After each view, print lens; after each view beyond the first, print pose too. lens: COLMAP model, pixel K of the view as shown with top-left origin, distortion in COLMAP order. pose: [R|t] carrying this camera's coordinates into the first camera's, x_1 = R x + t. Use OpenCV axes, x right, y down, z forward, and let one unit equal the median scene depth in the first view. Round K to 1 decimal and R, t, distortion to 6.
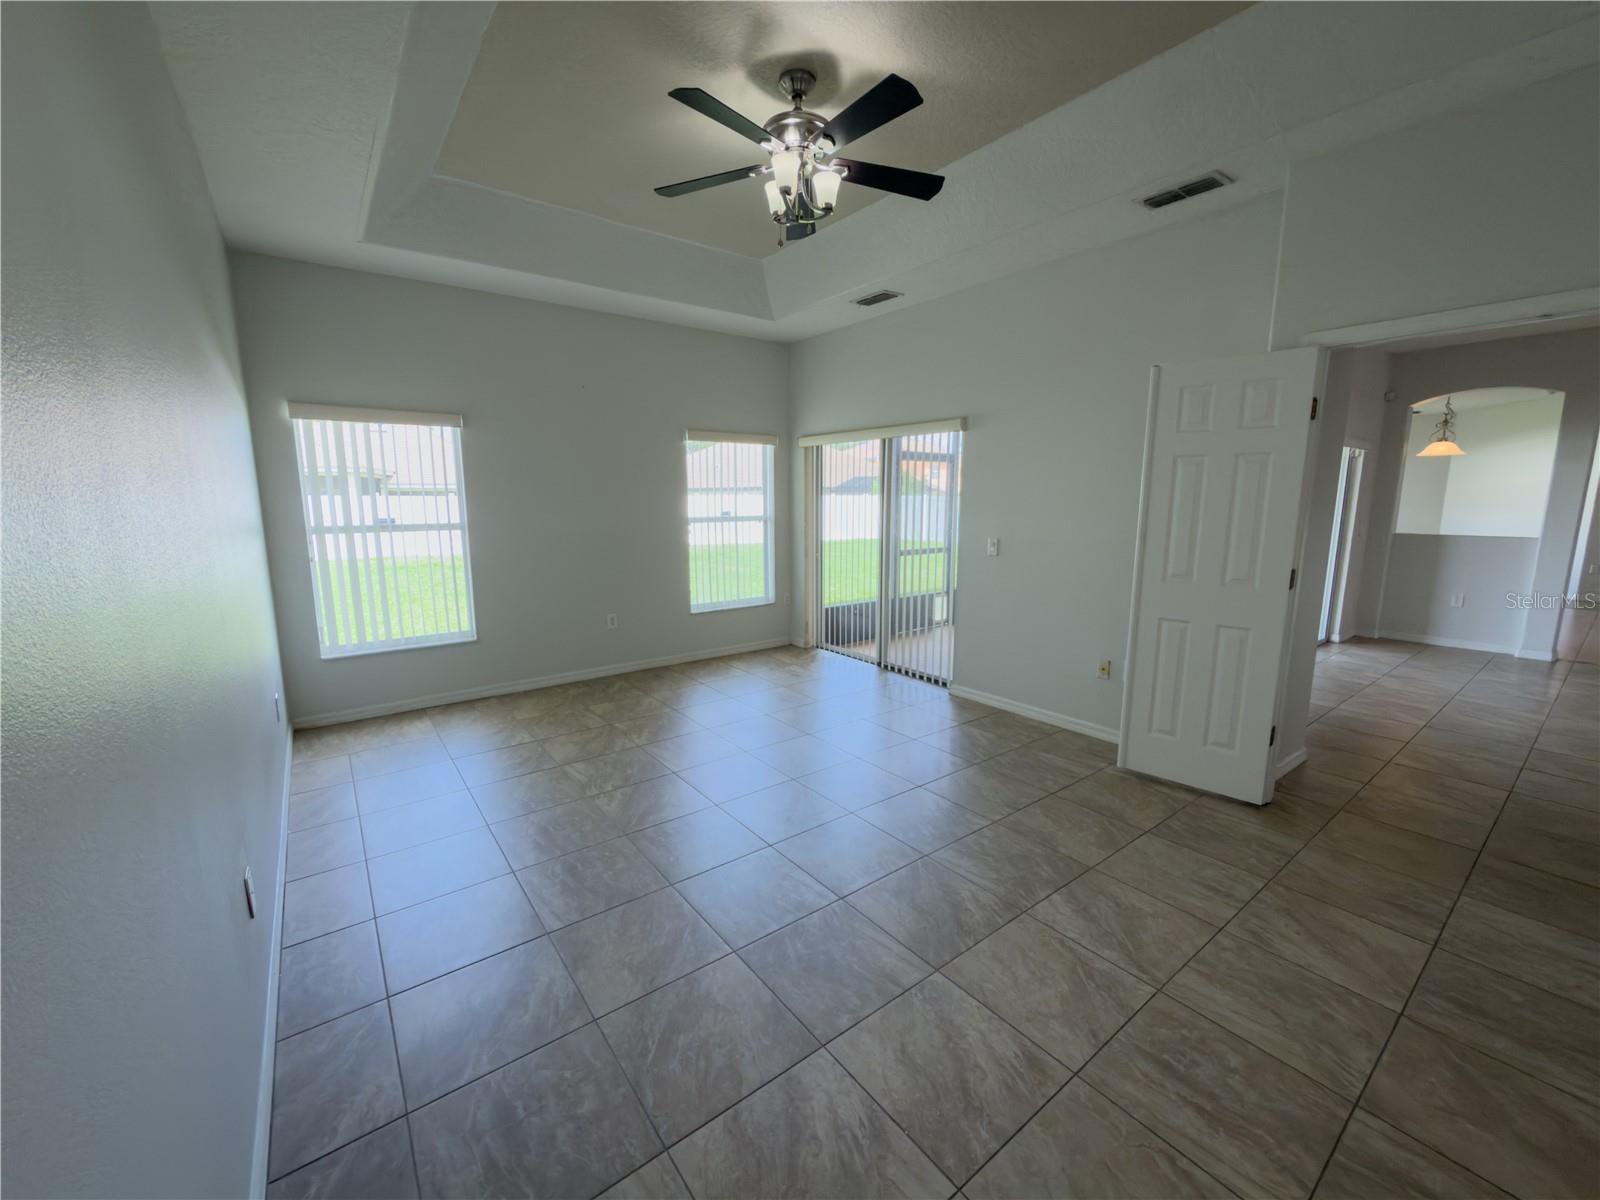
lens RADIAL K [[641.5, 0, 804.3], [0, 641.5, 598.0], [0, 0, 1]] dist [-0.003525, 0.000278]
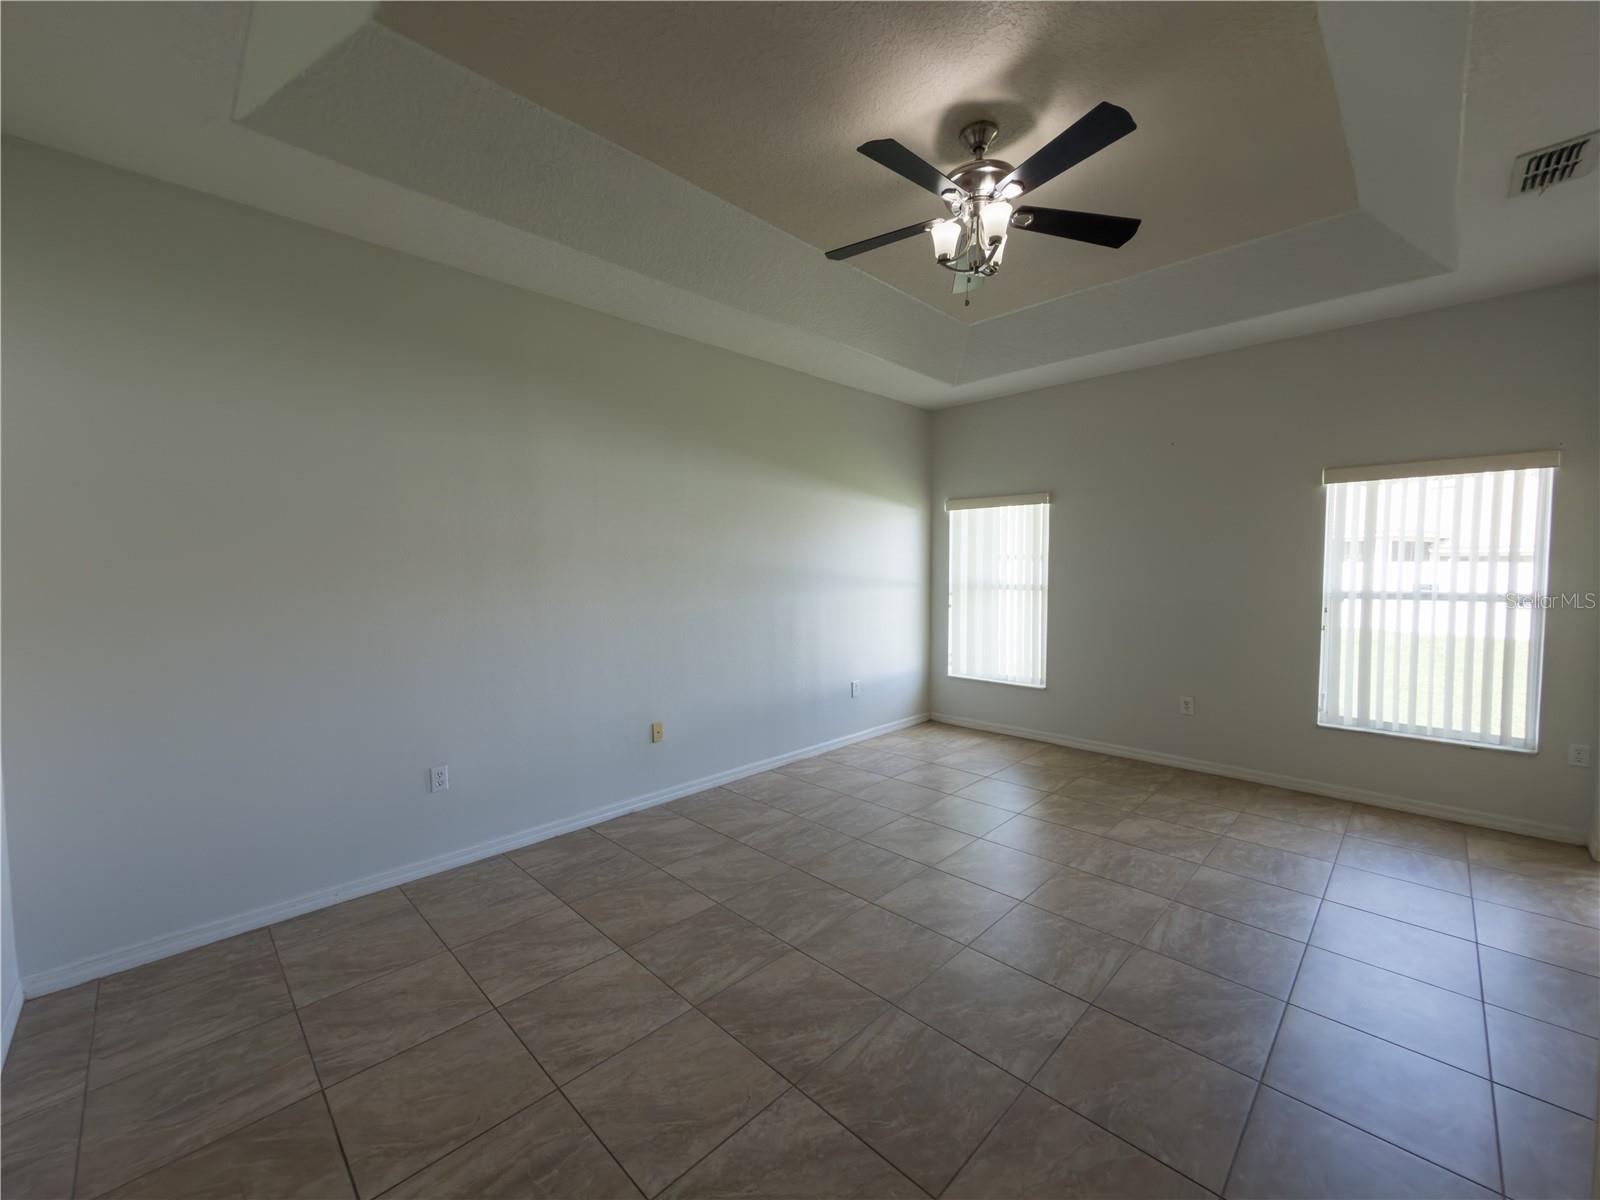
lens RADIAL K [[641.5, 0, 805.5], [0, 641.5, 601.6], [0, 0, 1]] dist [-0.003525, 0.000278]
pose [[0.145539, 0.056474, -0.987739, 0.711206], [-0.150656, 0.987991, 0.034290, -0.081921], [0.977814, 0.143819, 0.152300, 0.529228]]
